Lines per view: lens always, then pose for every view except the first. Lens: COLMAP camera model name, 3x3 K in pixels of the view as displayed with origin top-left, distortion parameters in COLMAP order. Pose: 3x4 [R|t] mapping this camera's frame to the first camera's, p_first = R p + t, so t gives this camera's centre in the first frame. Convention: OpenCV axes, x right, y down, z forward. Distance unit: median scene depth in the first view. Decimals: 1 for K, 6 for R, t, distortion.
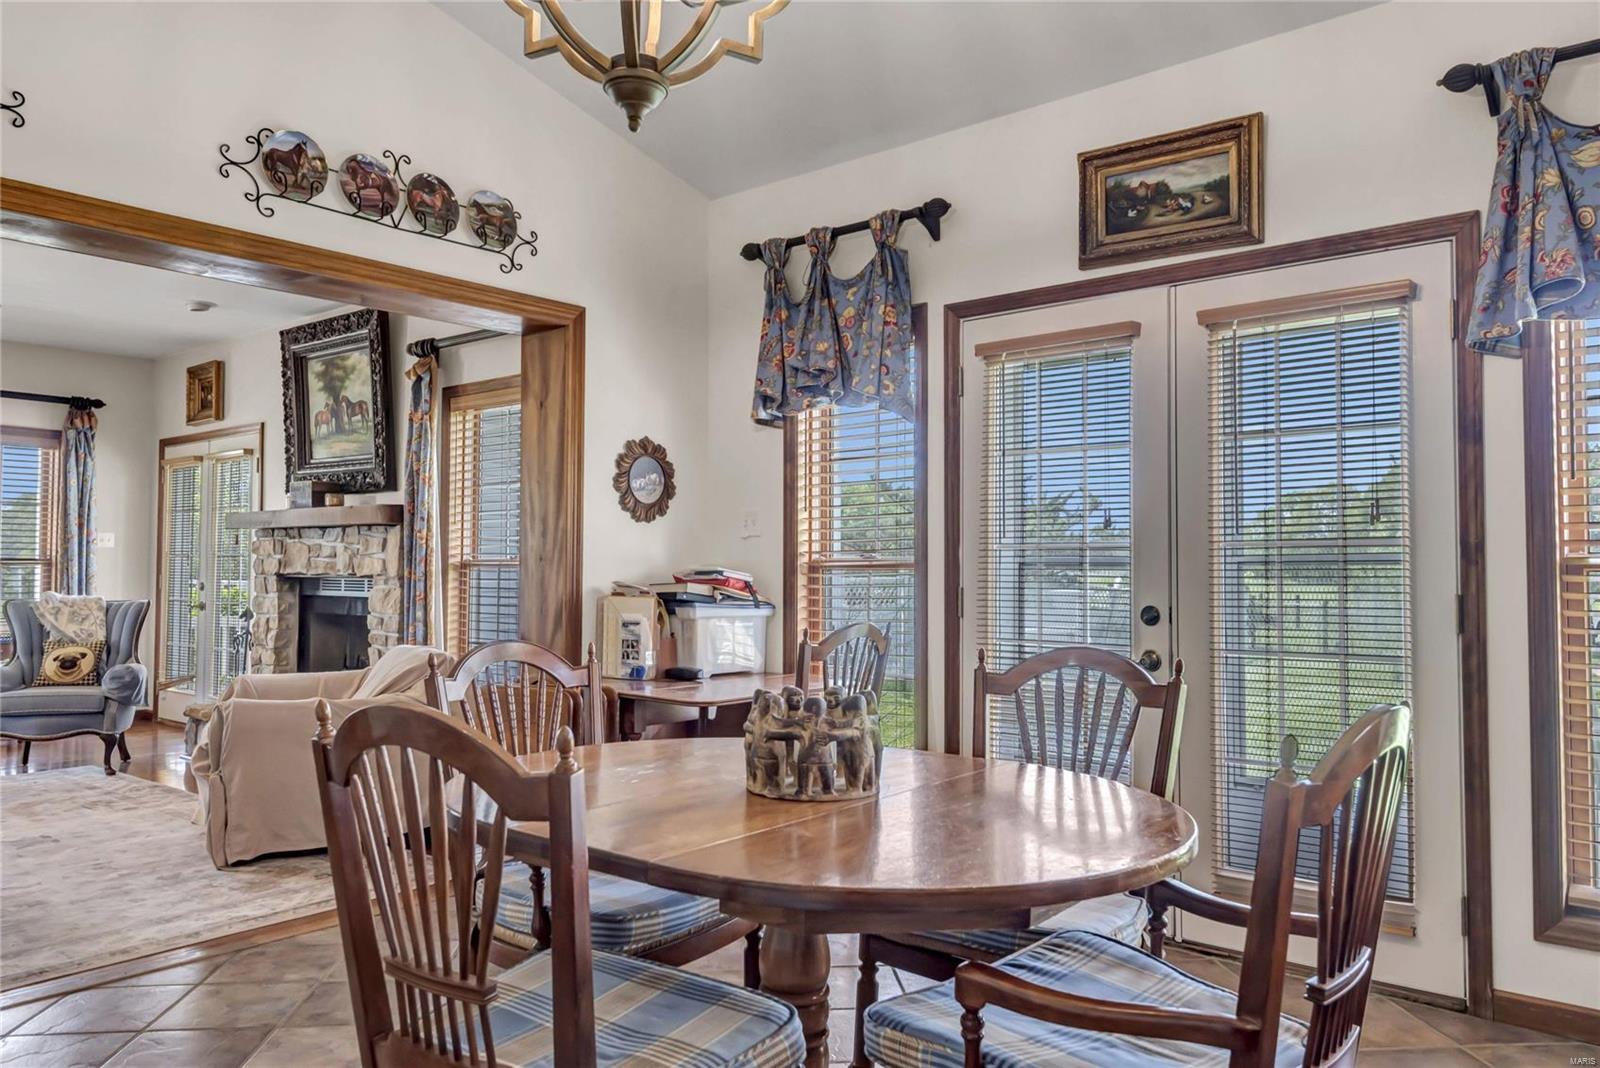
lens RADIAL K [[1121.9, 0, 787.8], [0, 1121.9, 531.3], [0, 0, 1]] dist [0.021937, -0.026655]
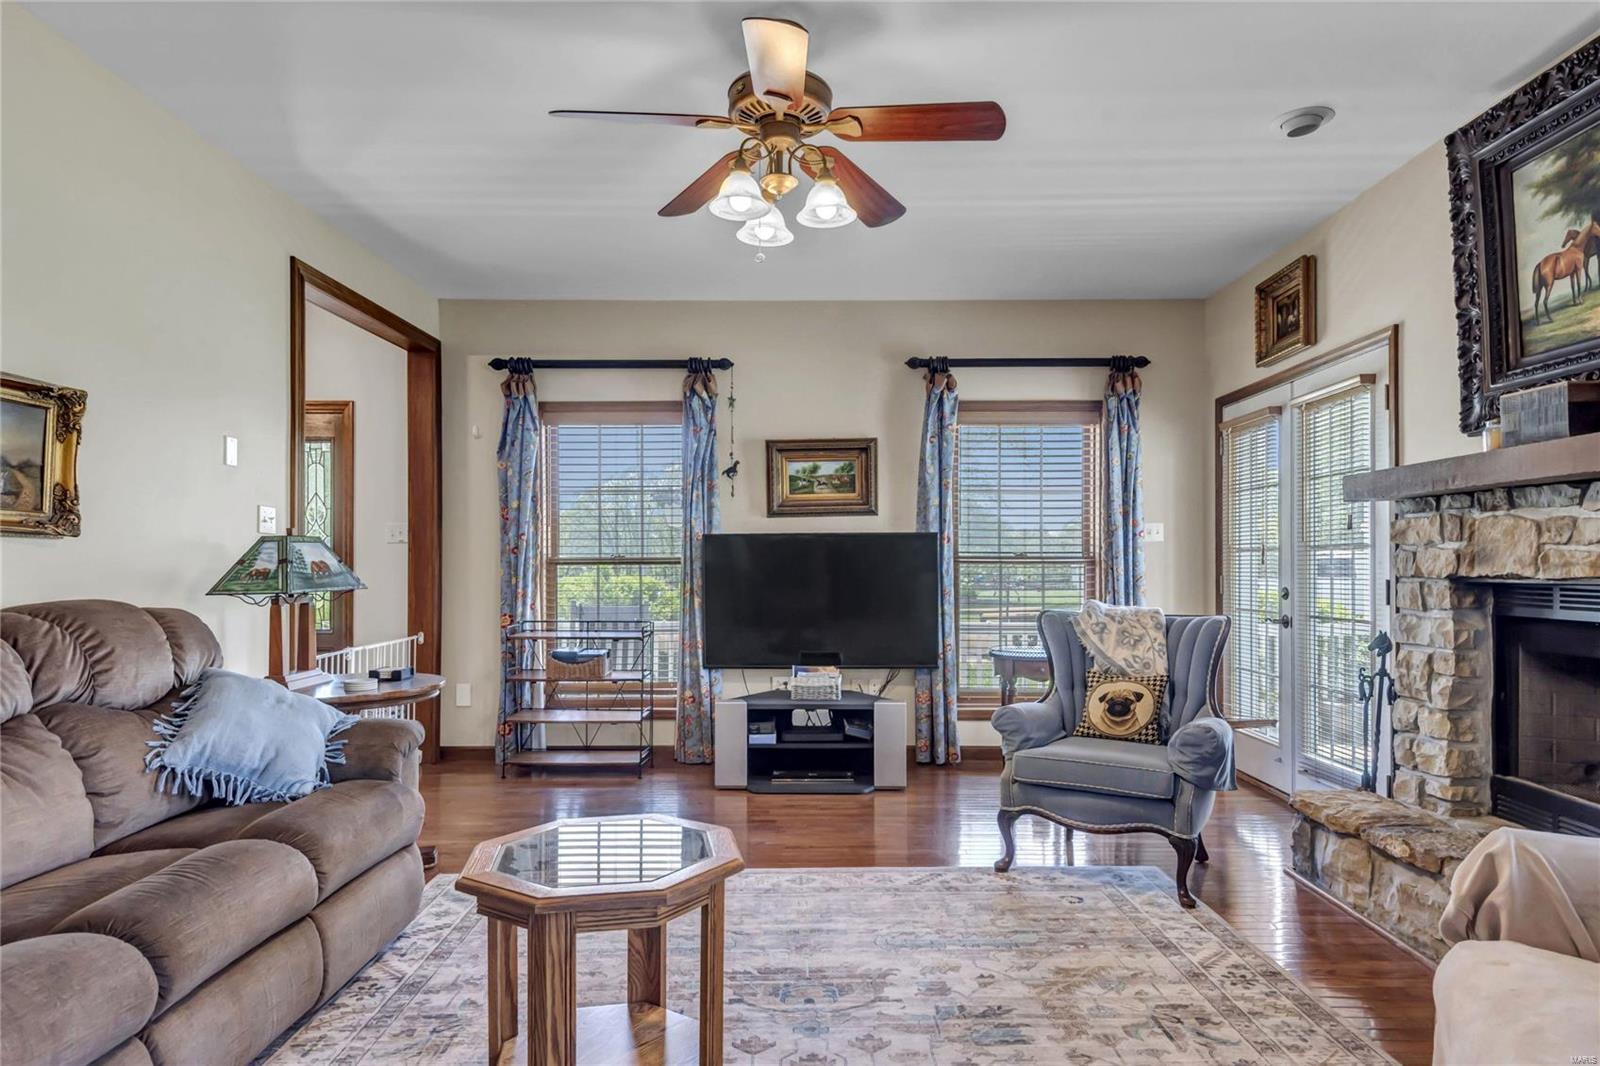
lens RADIAL K [[935.7, 0, 825.2], [0, 935.7, 554.7], [0, 0, 1]] dist [0.035737, -0.009997]
pose [[0.650711, -0.013220, -0.759211, -0.472236], [0.026944, 0.999621, 0.005687, 0.025479], [0.758848, -0.024157, 0.650820, 0.731290]]
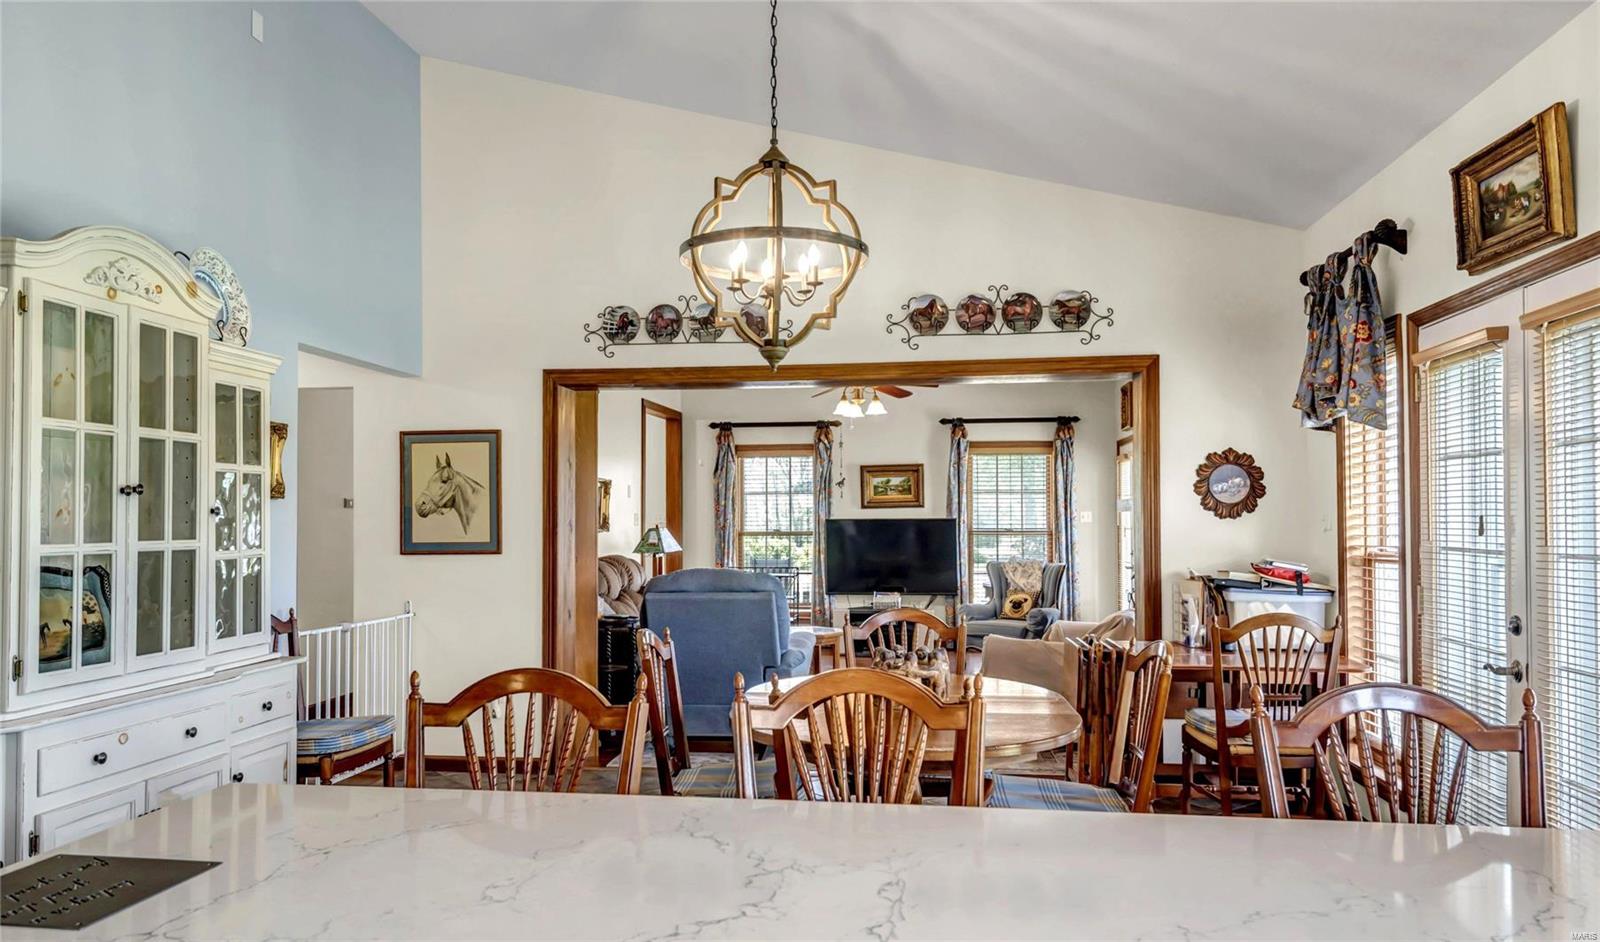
lens RADIAL K [[1098.1, 0, 803.7], [0, 1098.1, 485.8], [0, 0, 1]] dist [0.033301, -0.006432]
pose [[0.542865, -0.028959, -0.839320, 0.633244], [0.031284, 0.999409, -0.014248, -0.041594], [0.839237, -0.018523, 0.543451, -0.034984]]
